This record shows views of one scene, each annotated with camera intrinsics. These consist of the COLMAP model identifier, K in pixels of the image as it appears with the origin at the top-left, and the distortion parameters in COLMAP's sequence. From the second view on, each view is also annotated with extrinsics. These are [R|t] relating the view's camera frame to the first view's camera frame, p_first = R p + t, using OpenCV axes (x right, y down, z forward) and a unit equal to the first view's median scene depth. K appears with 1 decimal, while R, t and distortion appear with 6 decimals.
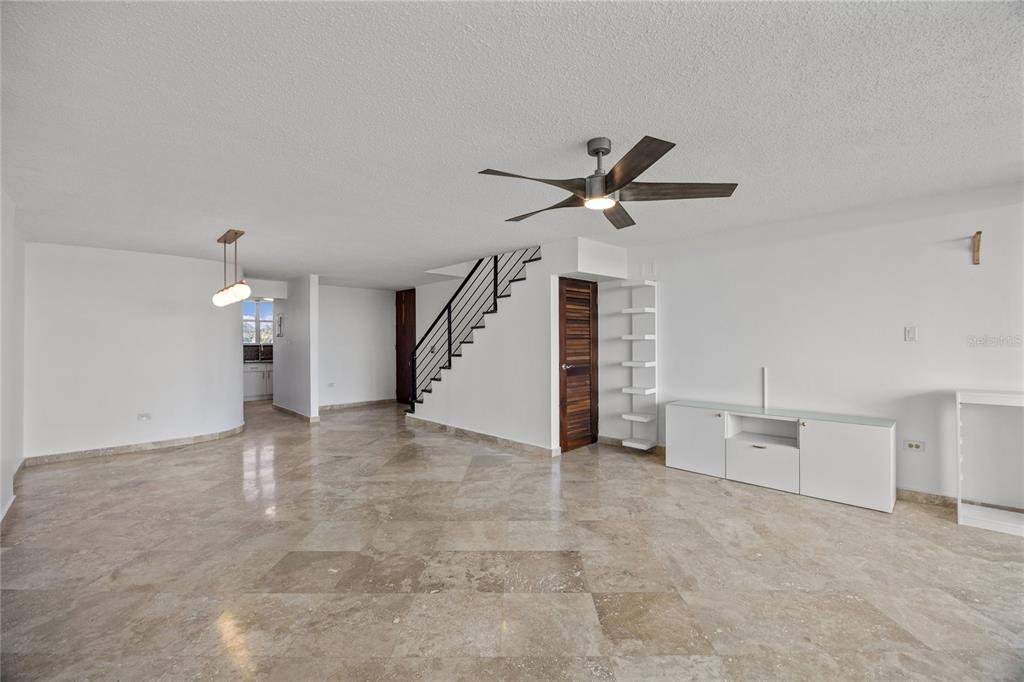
lens RADIAL K [[428.6, 0, 516.9], [0, 428.6, 336.2], [0, 0, 1]] dist [-0.017808, 0.000165]
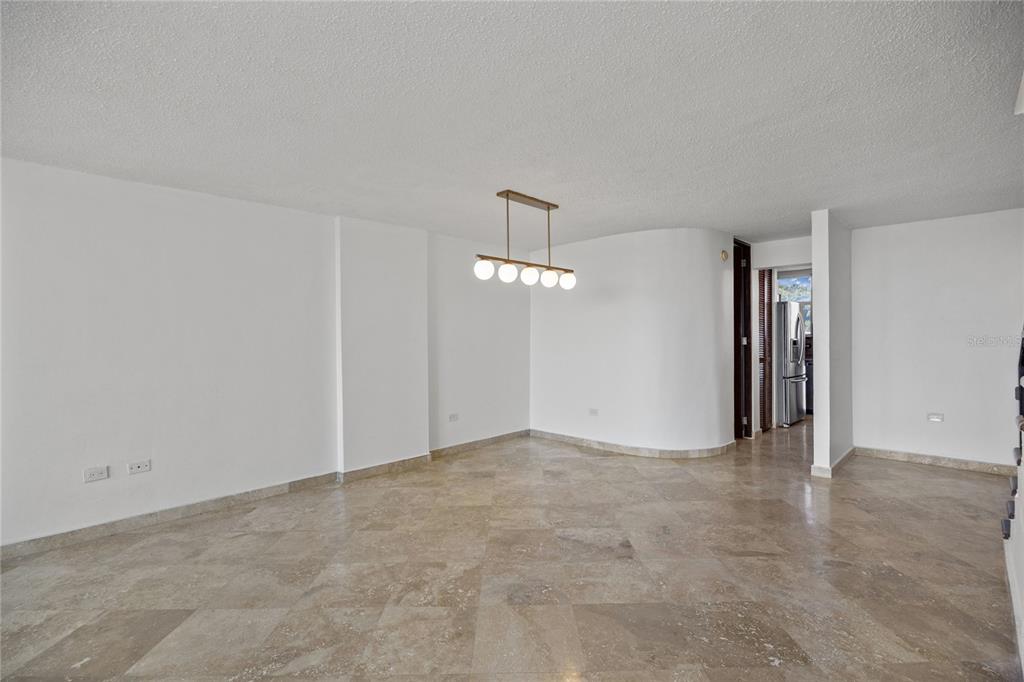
lens RADIAL K [[462.5, 0, 514.4], [0, 462.5, 339.9], [0, 0, 1]] dist [-0.026352, 0.008126]
pose [[0.014676, 0.012104, -0.999819, 0.250941], [0.023361, 0.999650, 0.012445, 0.016407], [0.999619, -0.023540, 0.014388, 1.331455]]
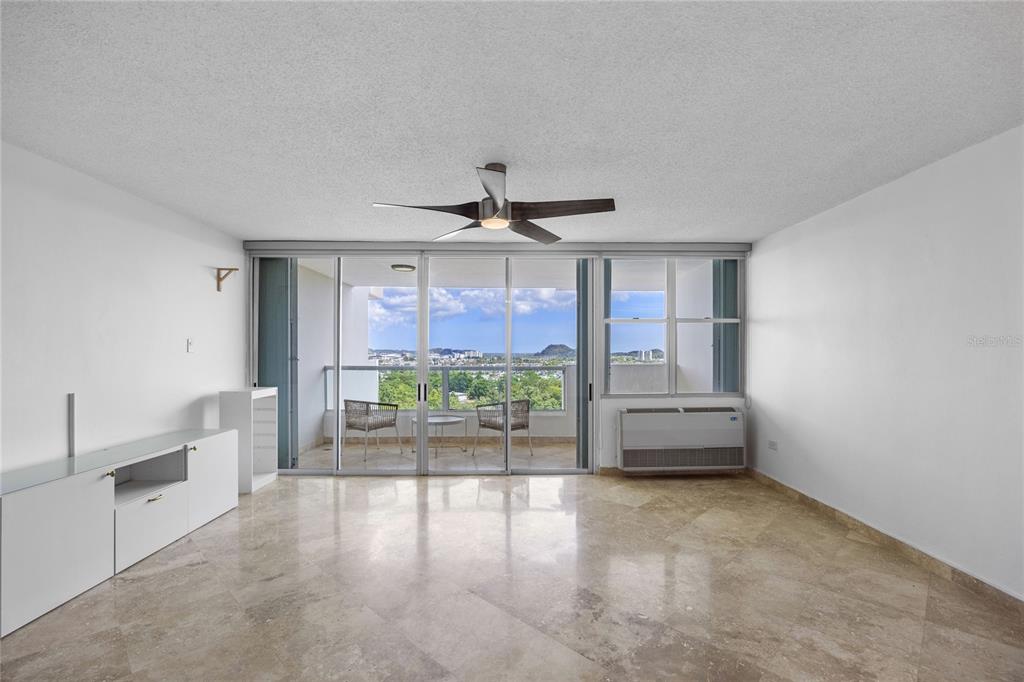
lens RADIAL K [[457.4, 0, 515.3], [0, 457.4, 352.2], [0, 0, 1]] dist [-0.009501, -0.000658]
pose [[-0.718893, 0.004931, 0.695103, -0.485506], [-0.002681, 0.999948, -0.009867, 0.021770], [-0.695115, -0.008957, -0.718842, 1.349244]]
